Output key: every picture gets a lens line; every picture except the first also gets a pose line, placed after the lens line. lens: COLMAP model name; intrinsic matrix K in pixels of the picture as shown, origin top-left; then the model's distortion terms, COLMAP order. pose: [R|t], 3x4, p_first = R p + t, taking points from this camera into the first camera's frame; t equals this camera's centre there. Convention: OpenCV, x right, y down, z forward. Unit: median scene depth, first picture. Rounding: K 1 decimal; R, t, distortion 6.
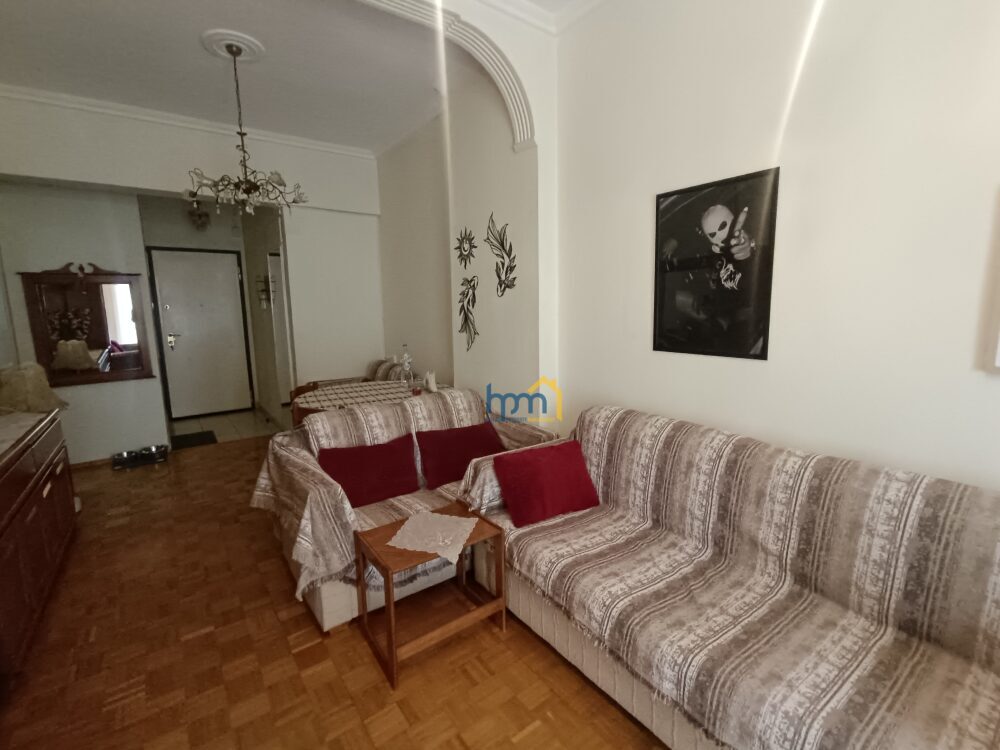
lens RADIAL K [[454.4, 0, 499.0], [0, 454.4, 370.7], [0, 0, 1]] dist [-0.019518, 0.010270]
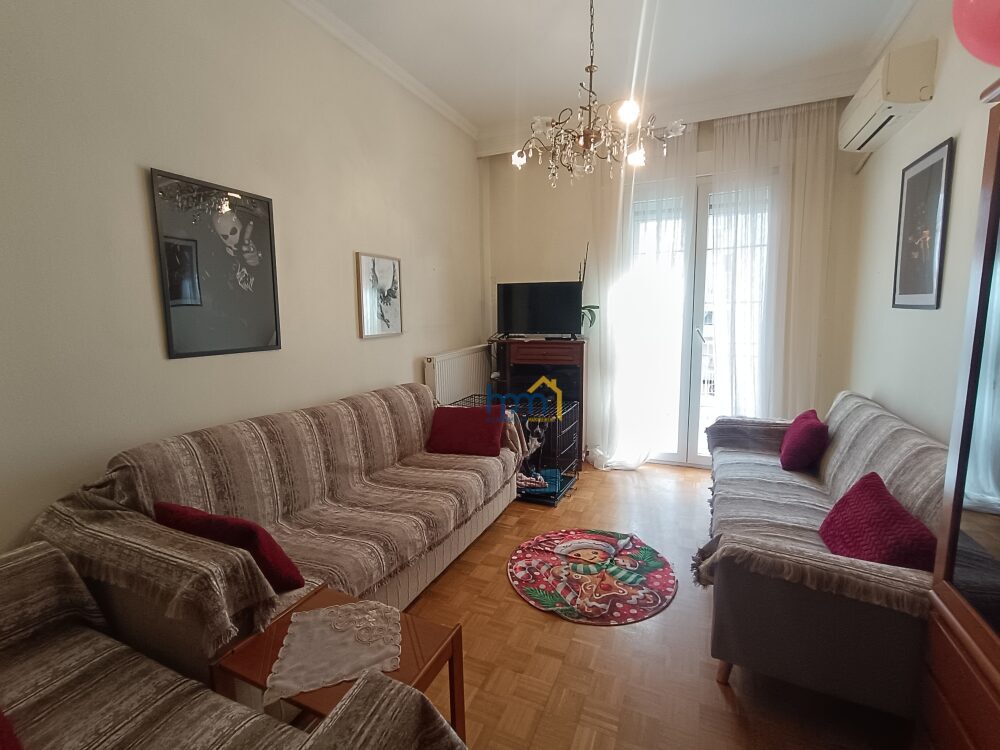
lens RADIAL K [[454.1, 0, 499.3], [0, 454.1, 372.0], [0, 0, 1]] dist [-0.025079, 0.018077]
pose [[-0.487765, -0.090582, 0.868263, -0.605477], [0.147615, 0.971721, 0.184302, -0.077043], [-0.860404, 0.218065, -0.460600, 0.796415]]
